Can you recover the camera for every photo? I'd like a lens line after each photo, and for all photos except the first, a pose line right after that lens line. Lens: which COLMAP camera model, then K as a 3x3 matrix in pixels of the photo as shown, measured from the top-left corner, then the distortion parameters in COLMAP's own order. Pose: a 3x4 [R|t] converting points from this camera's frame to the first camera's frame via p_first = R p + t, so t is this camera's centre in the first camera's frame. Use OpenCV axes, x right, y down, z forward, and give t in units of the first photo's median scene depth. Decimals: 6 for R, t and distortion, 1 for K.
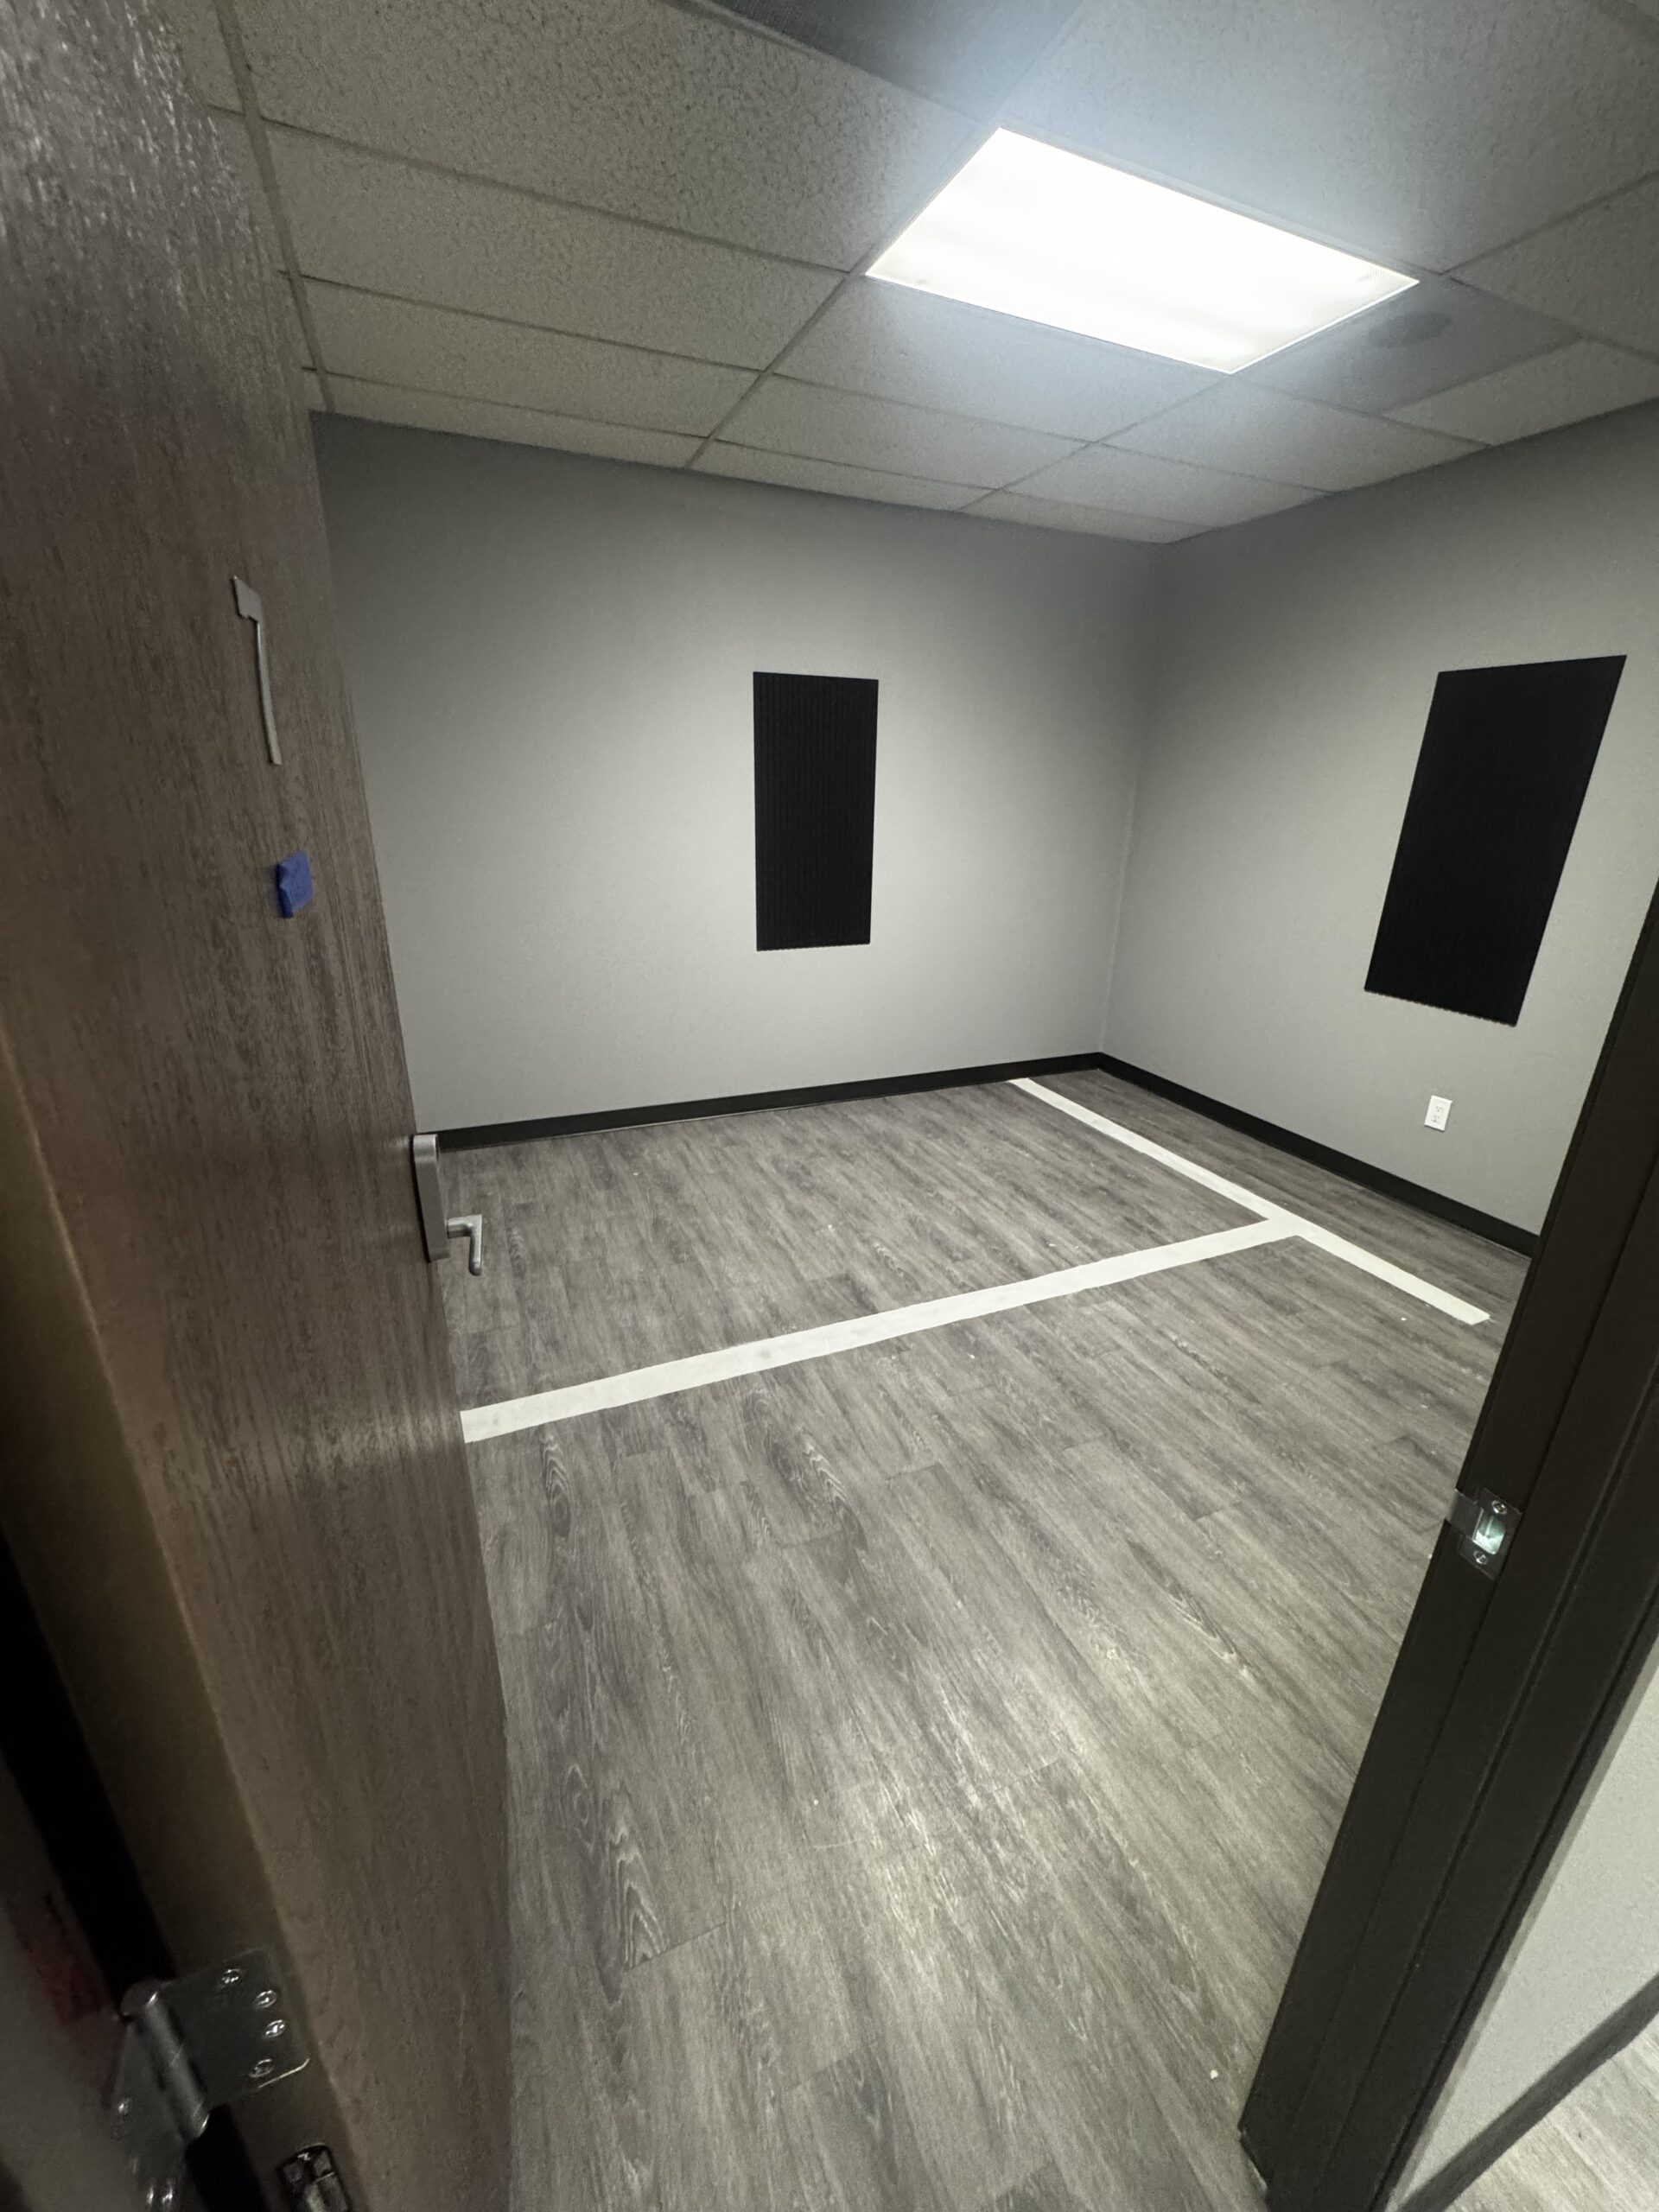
lens RADIAL K [[885.8, 0, 832.7], [0, 885.8, 1108.5], [0, 0, 1]] dist [-0.002510, 0.000243]
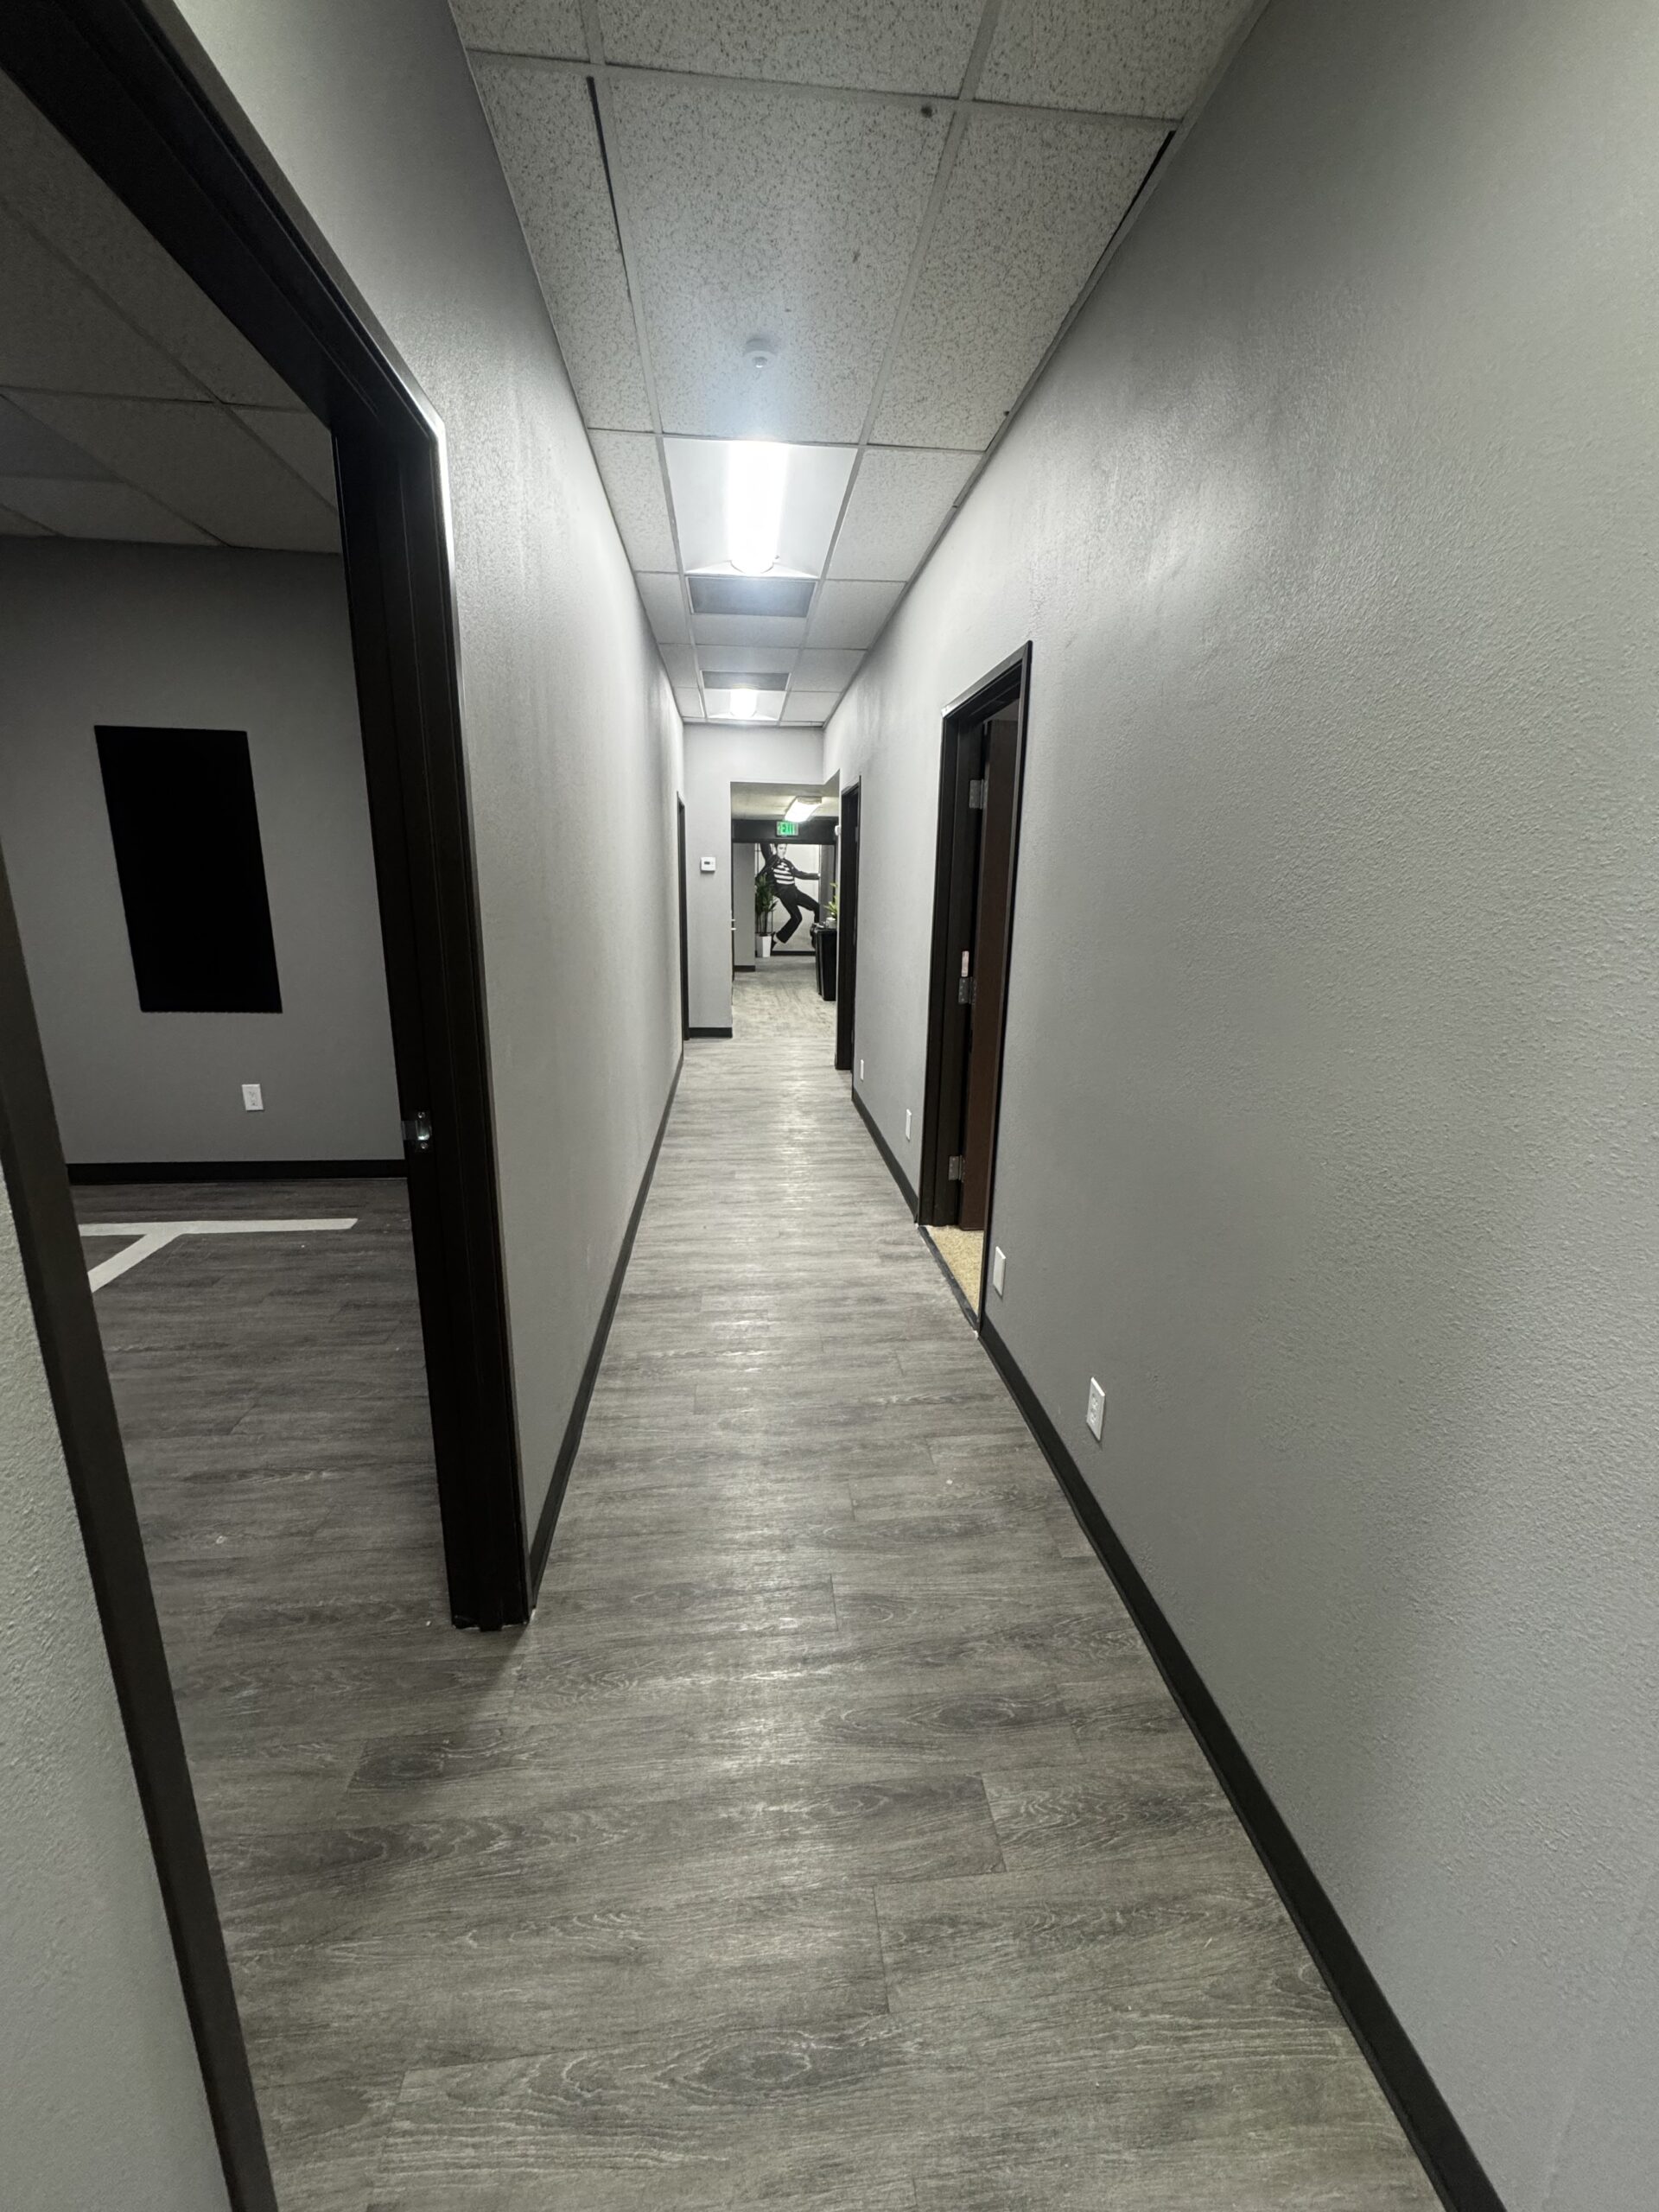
lens RADIAL K [[885.8, 0, 825.1], [0, 885.8, 1099.4], [0, 0, 1]] dist [-0.002510, 0.000243]
pose [[0.309857, -0.245500, 0.918541, -0.232845], [0.320665, 0.936470, 0.142120, 0.118558], [-0.895077, 0.250507, 0.368895, -0.169418]]
